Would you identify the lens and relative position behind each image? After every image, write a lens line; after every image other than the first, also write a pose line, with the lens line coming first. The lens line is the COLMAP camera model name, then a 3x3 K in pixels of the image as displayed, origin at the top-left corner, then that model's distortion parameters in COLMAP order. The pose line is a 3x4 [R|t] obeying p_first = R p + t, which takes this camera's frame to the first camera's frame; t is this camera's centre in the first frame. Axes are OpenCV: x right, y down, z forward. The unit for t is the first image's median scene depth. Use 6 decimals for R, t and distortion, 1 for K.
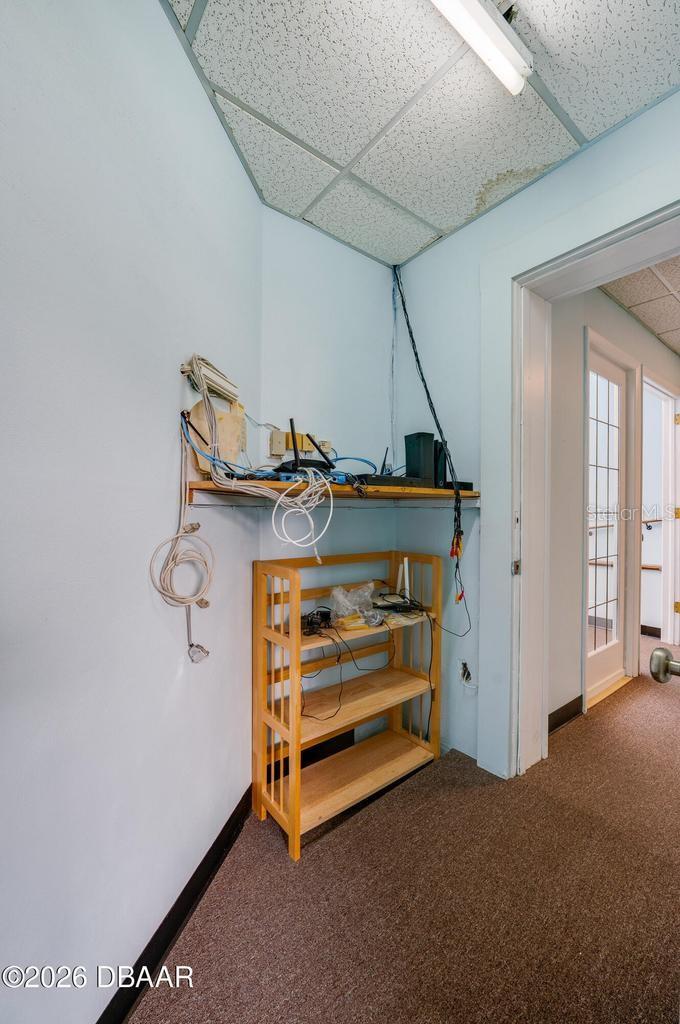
lens RADIAL K [[414.6, 0, 340.1], [0, 414.6, 510.5], [0, 0, 1]] dist [-0.017480, 0.001680]
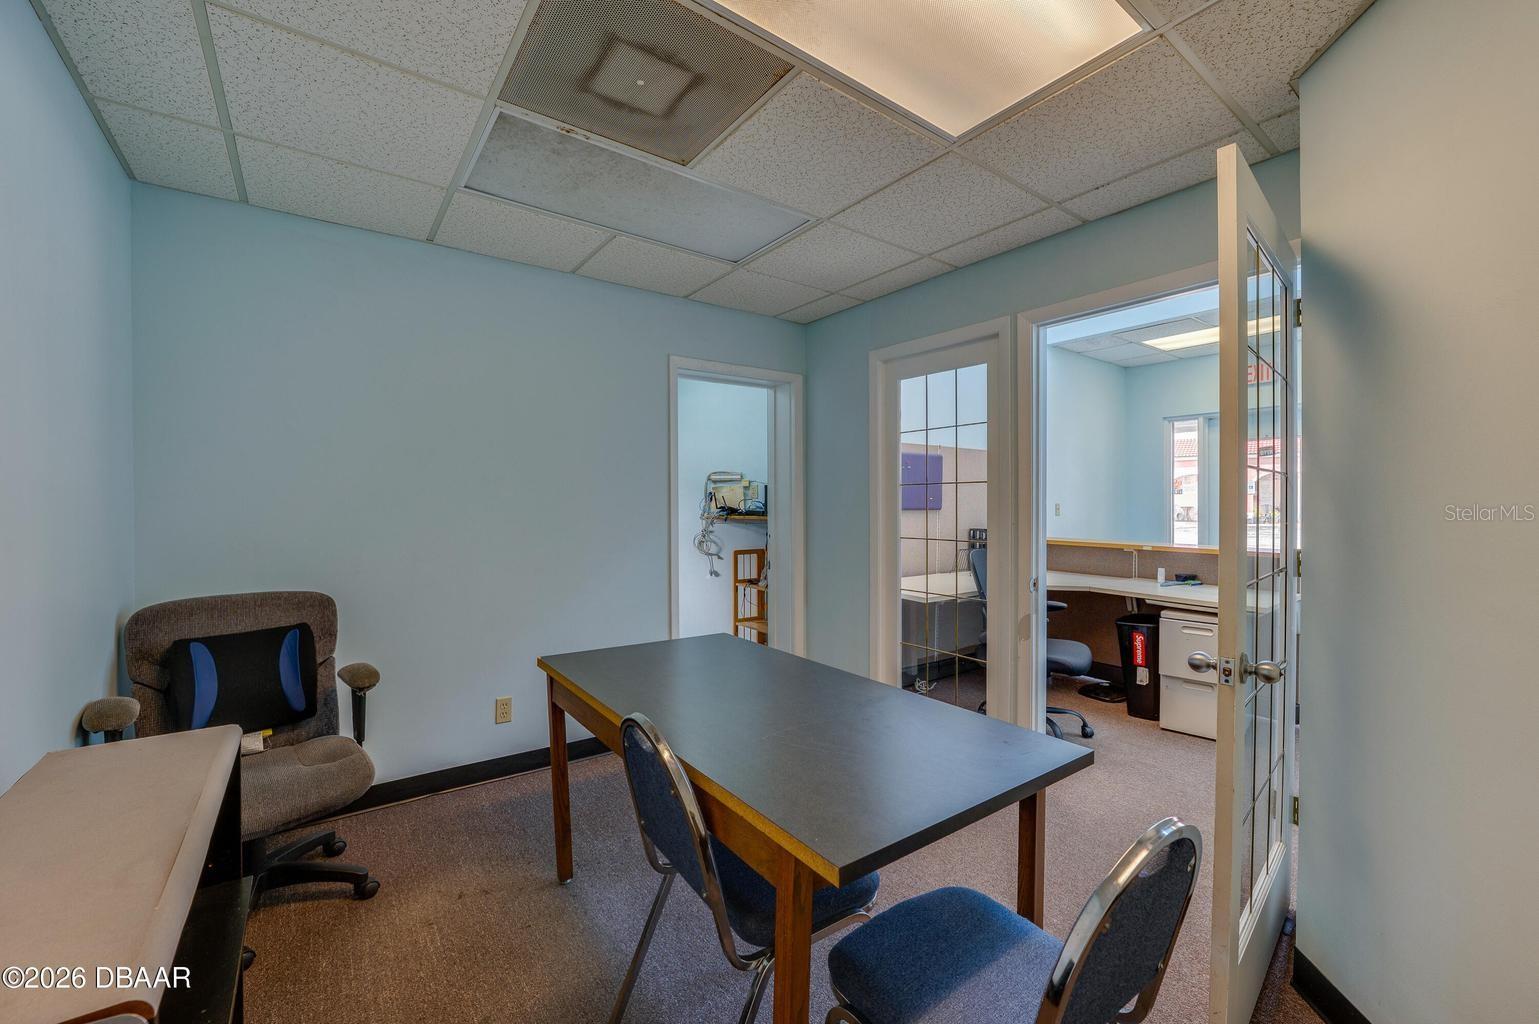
lens RADIAL K [[623.1, 0, 773.5], [0, 623.1, 509.1], [0, 0, 1]] dist [-0.017480, 0.001680]
pose [[-0.027802, 0.006084, -0.999595, 3.704267], [-0.000262, 0.999981, 0.006093, -0.117227], [0.999613, 0.000431, -0.027800, 1.465998]]
